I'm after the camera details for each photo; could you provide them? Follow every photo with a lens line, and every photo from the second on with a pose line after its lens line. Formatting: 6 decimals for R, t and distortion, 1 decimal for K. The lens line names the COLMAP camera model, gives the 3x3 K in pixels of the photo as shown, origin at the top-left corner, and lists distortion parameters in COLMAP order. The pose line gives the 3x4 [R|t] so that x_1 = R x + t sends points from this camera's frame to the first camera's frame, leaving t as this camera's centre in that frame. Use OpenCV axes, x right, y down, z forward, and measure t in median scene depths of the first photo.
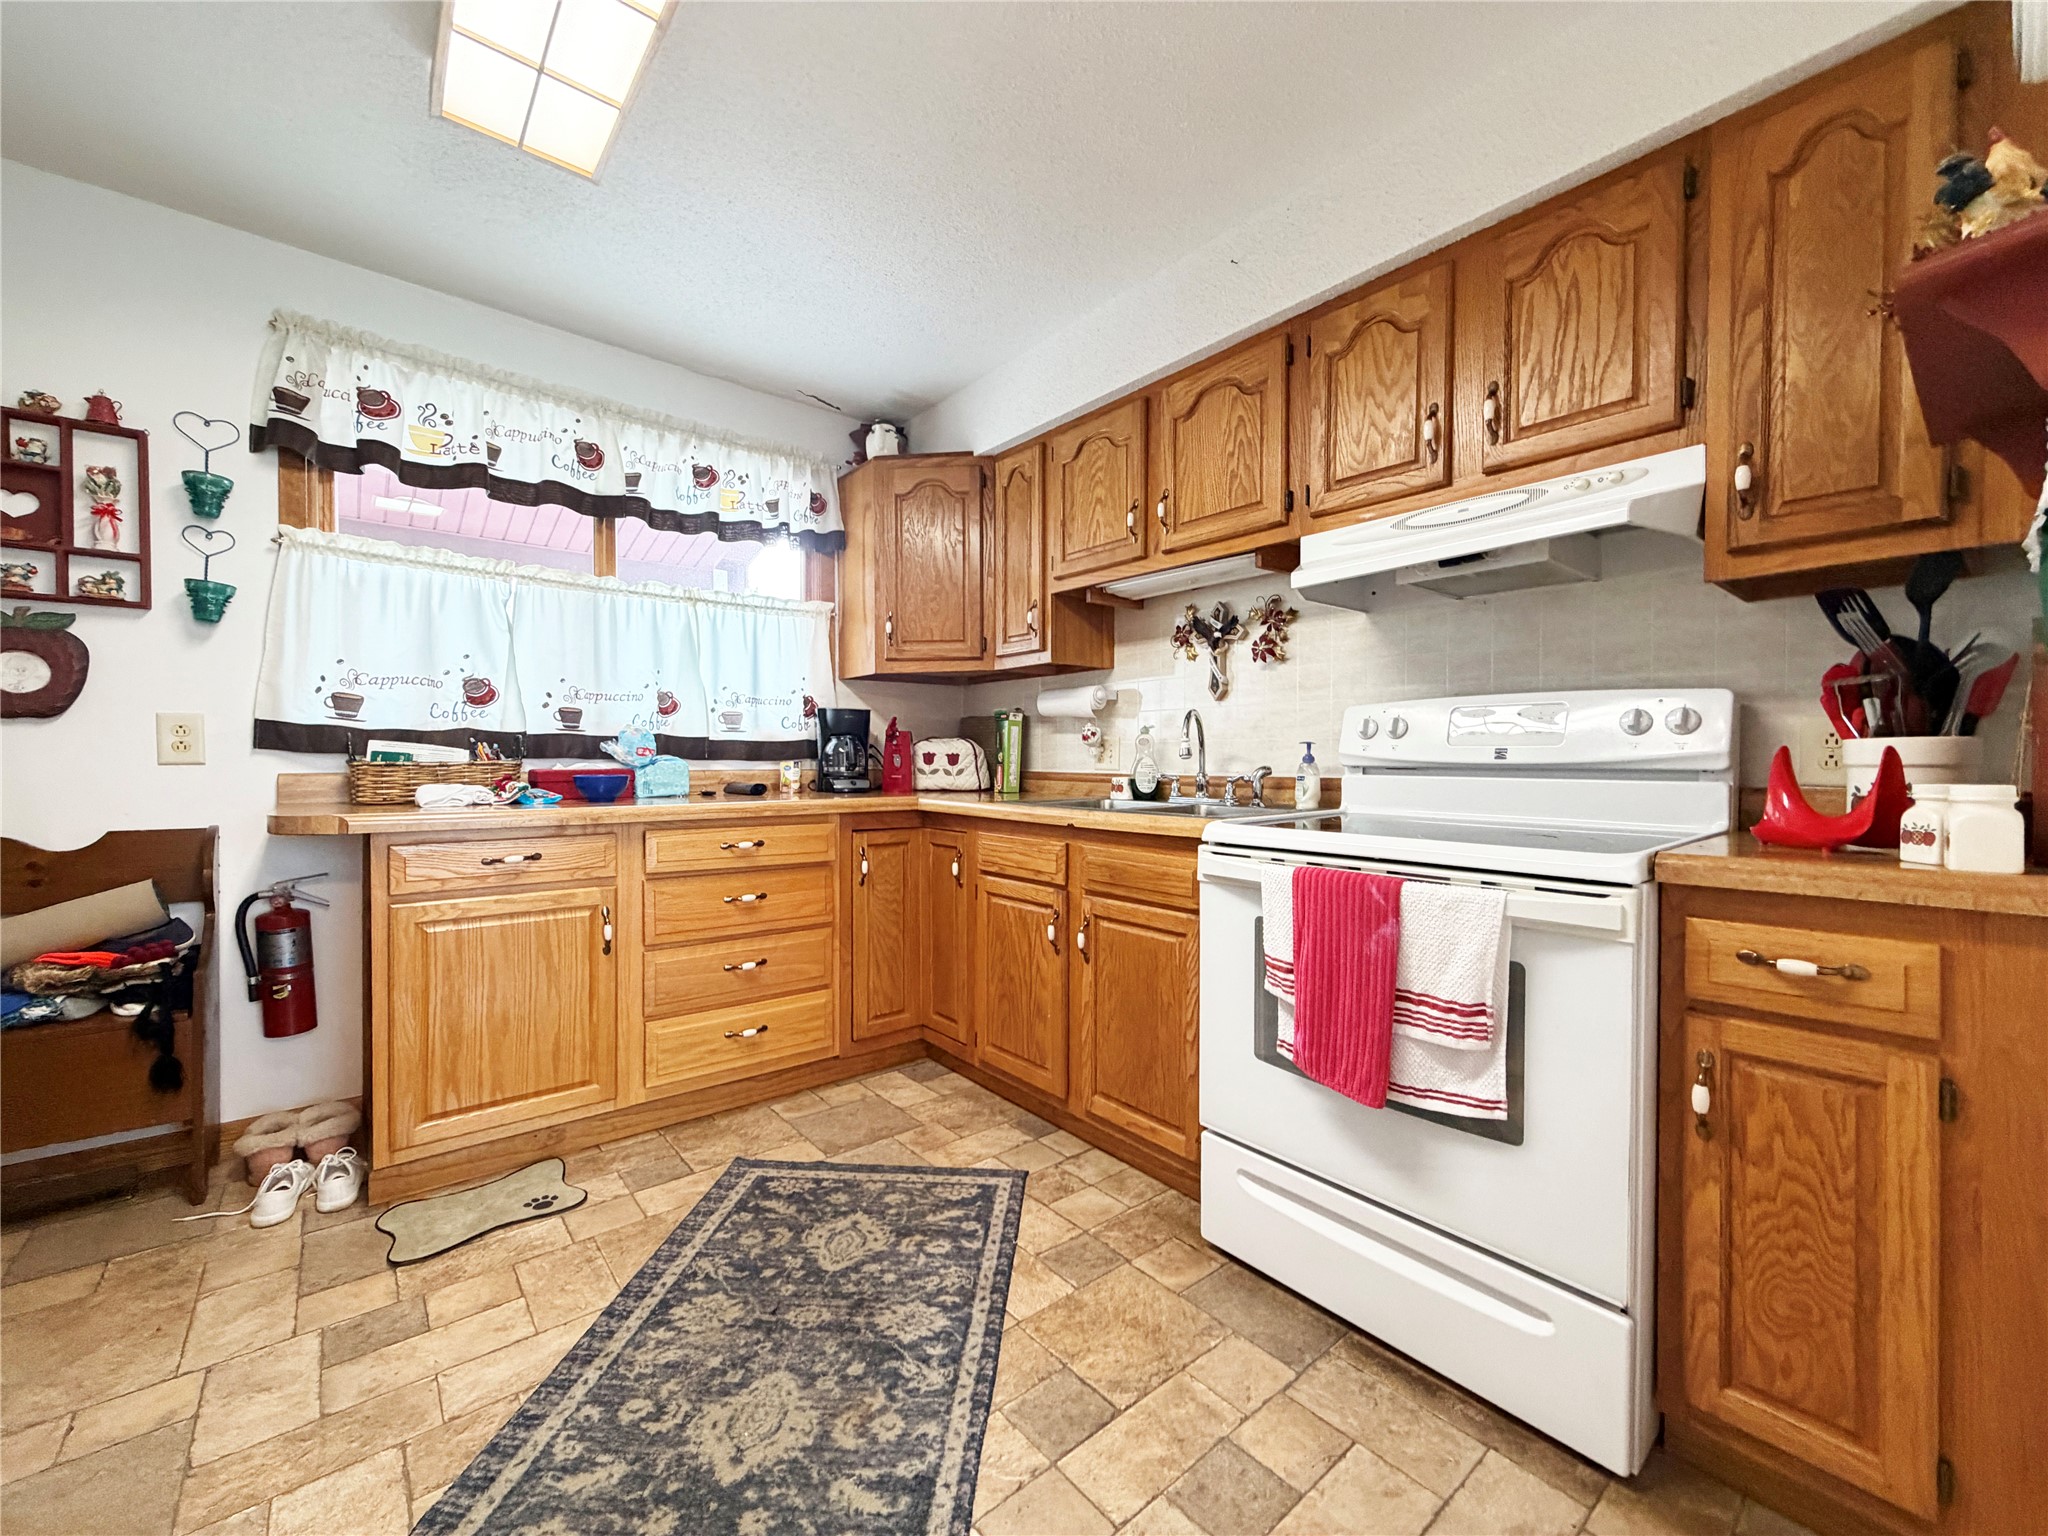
lens RADIAL K [[816.5, 0, 1020.3], [0, 816.5, 771.5], [0, 0, 1]] dist [-0.000055, -0.000353]
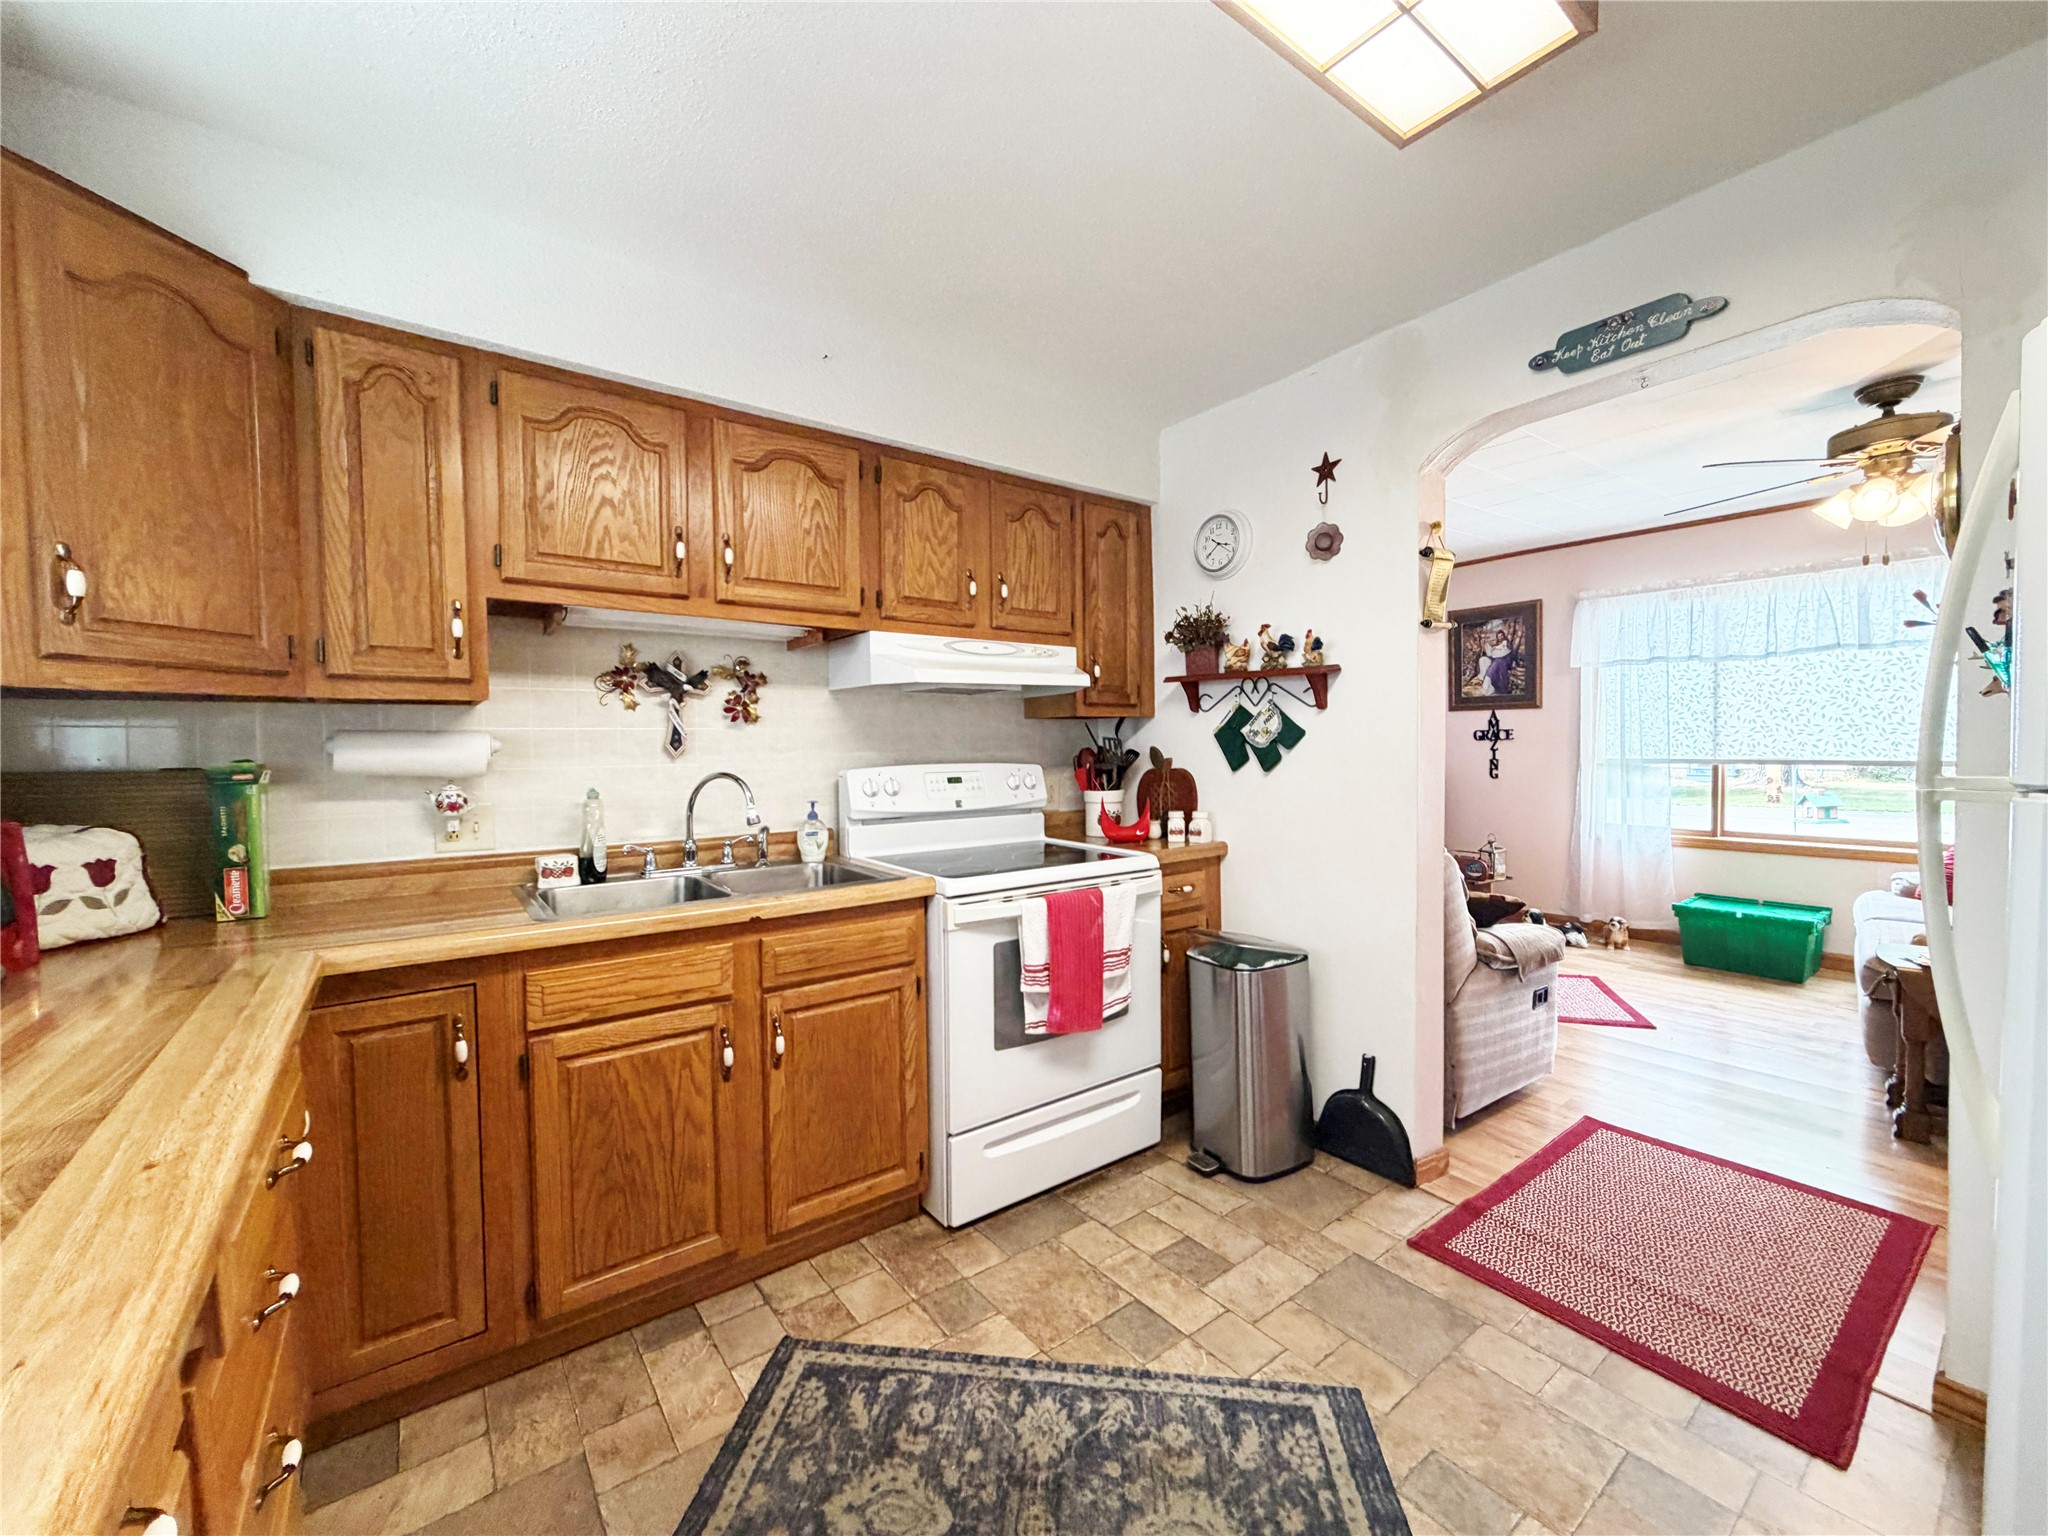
lens RADIAL K [[816.5, 0, 1020.3], [0, 816.5, 771.5], [0, 0, 1]] dist [-0.000055, -0.000353]
pose [[0.047550, -0.036080, 0.998217, -0.914466], [0.027189, 0.999024, 0.034814, -0.130973], [-0.998499, 0.025485, 0.048484, 0.805632]]
